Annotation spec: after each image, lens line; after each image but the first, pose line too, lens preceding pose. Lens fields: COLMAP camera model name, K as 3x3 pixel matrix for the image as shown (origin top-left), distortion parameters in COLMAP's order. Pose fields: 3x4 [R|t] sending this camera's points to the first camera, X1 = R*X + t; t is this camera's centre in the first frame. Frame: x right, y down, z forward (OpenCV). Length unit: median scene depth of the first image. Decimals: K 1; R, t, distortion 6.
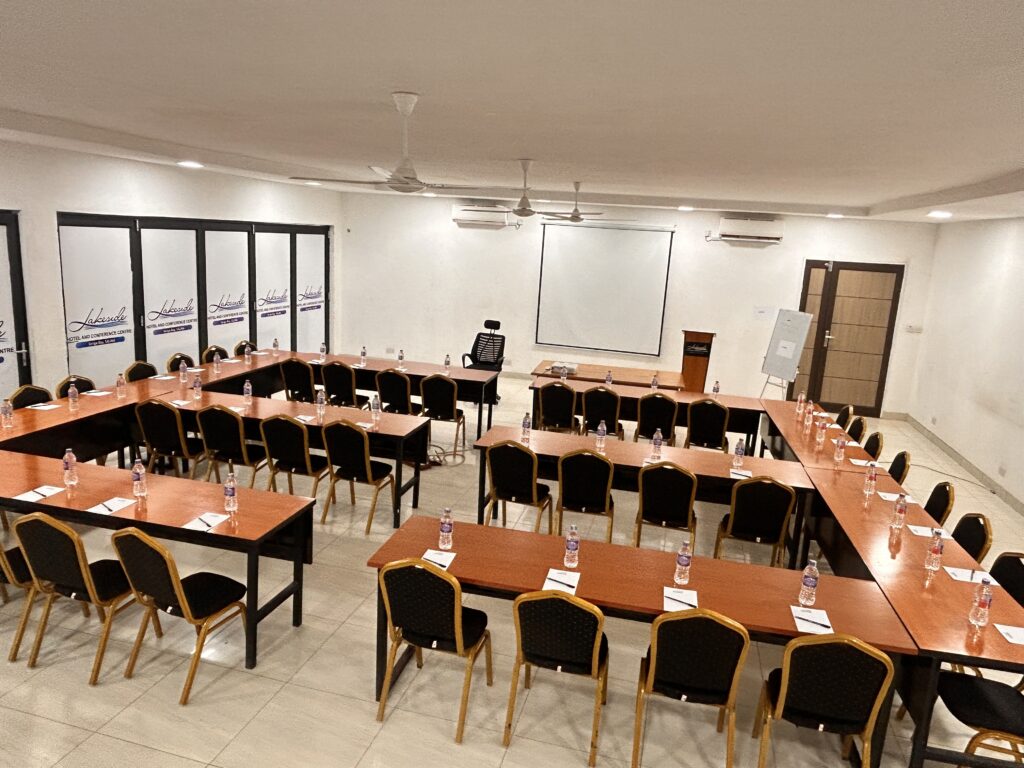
lens RADIAL K [[689.1, 0, 510.2], [0, 689.1, 377.9], [0, 0, 1]] dist [0.012102, -0.025816]
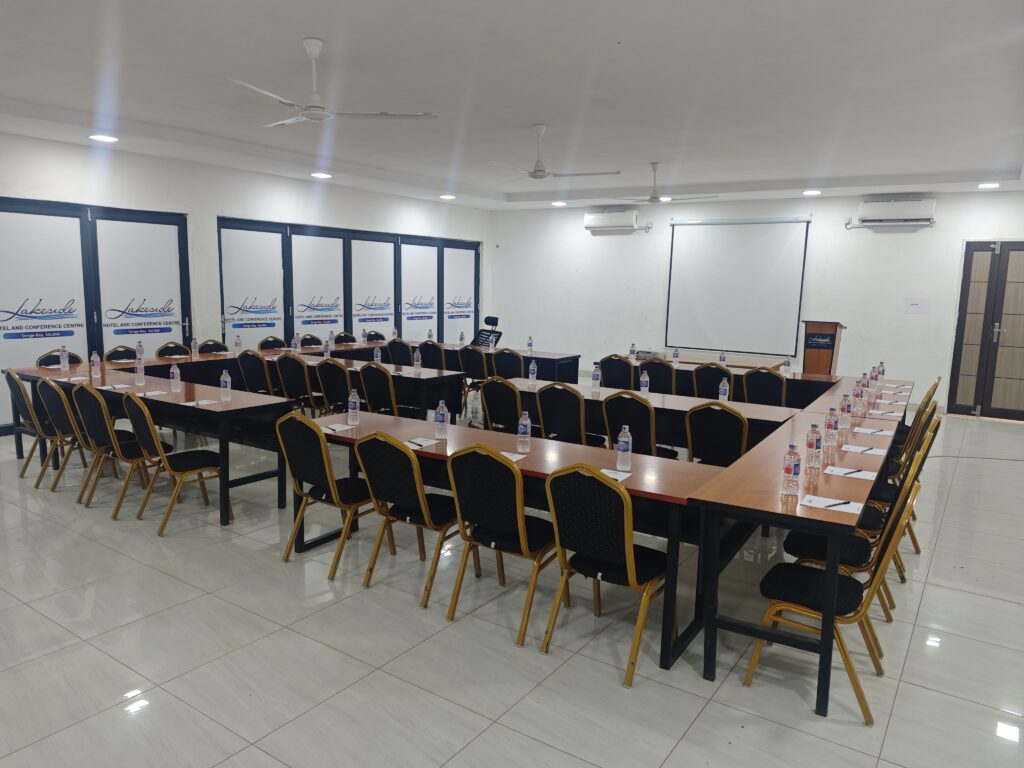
lens RADIAL K [[697.0, 0, 520.1], [0, 697.0, 391.7], [0, 0, 1]] dist [0.032077, -0.052563]
pose [[0.943935, 0.014640, -0.329806, 0.207173], [-0.034415, 0.997937, -0.054200, 0.091764], [0.328332, 0.062512, 0.942492, -0.006030]]
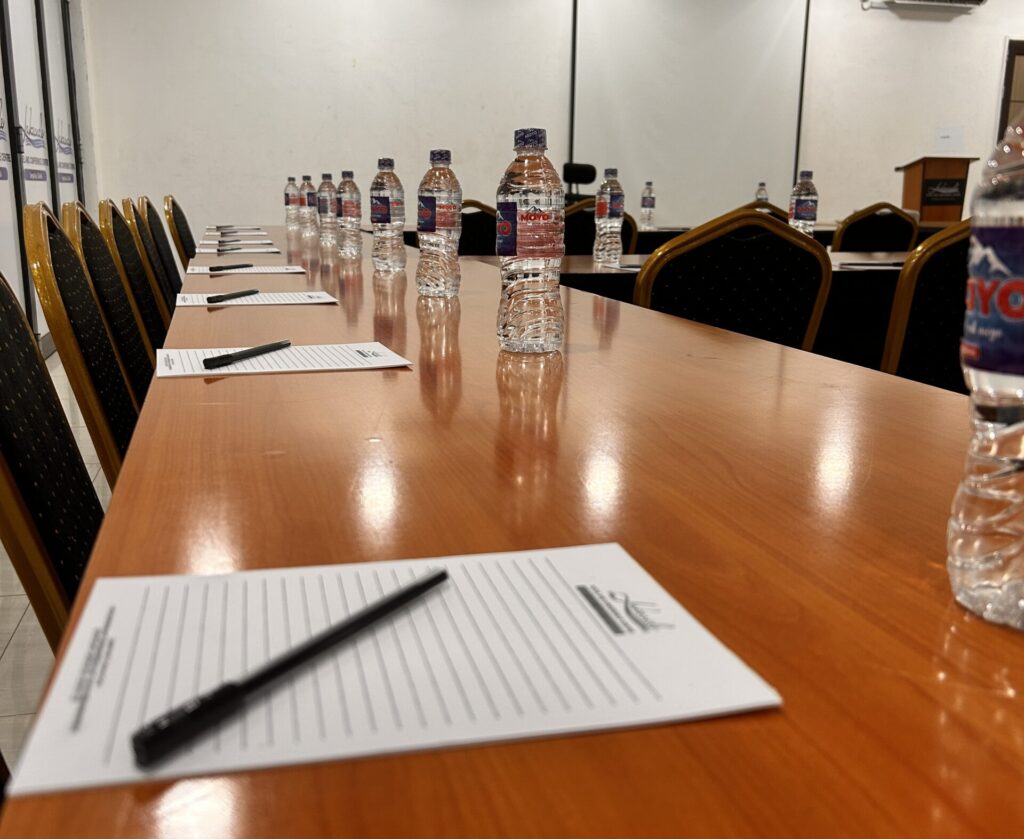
lens RADIAL K [[1040.1, 0, 518.1], [0, 1040.1, 423.7], [0, 0, 1]] dist [0.024942, 0.000000]
pose [[0.873379, -0.150964, 0.463053, -0.438976], [0.134438, 0.988537, 0.068714, 0.037995], [-0.468119, 0.002239, 0.883663, 0.437316]]
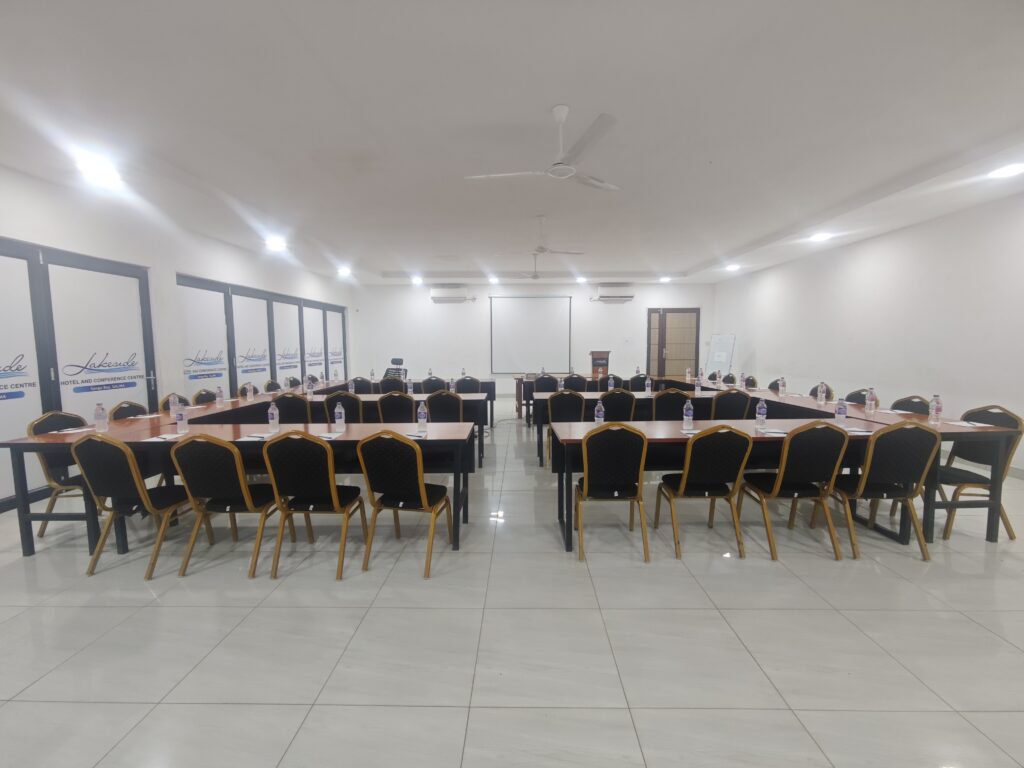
lens RADIAL K [[426.4, 0, 512.5], [0, 426.4, 379.1], [0, 0, 1]] dist [-0.001123, 0.001818]
pose [[0.970023, -0.085449, 0.227495, -0.167865], [0.110699, 0.988746, -0.100631, 0.078763], [-0.216336, 0.122798, 0.968566, 0.070416]]
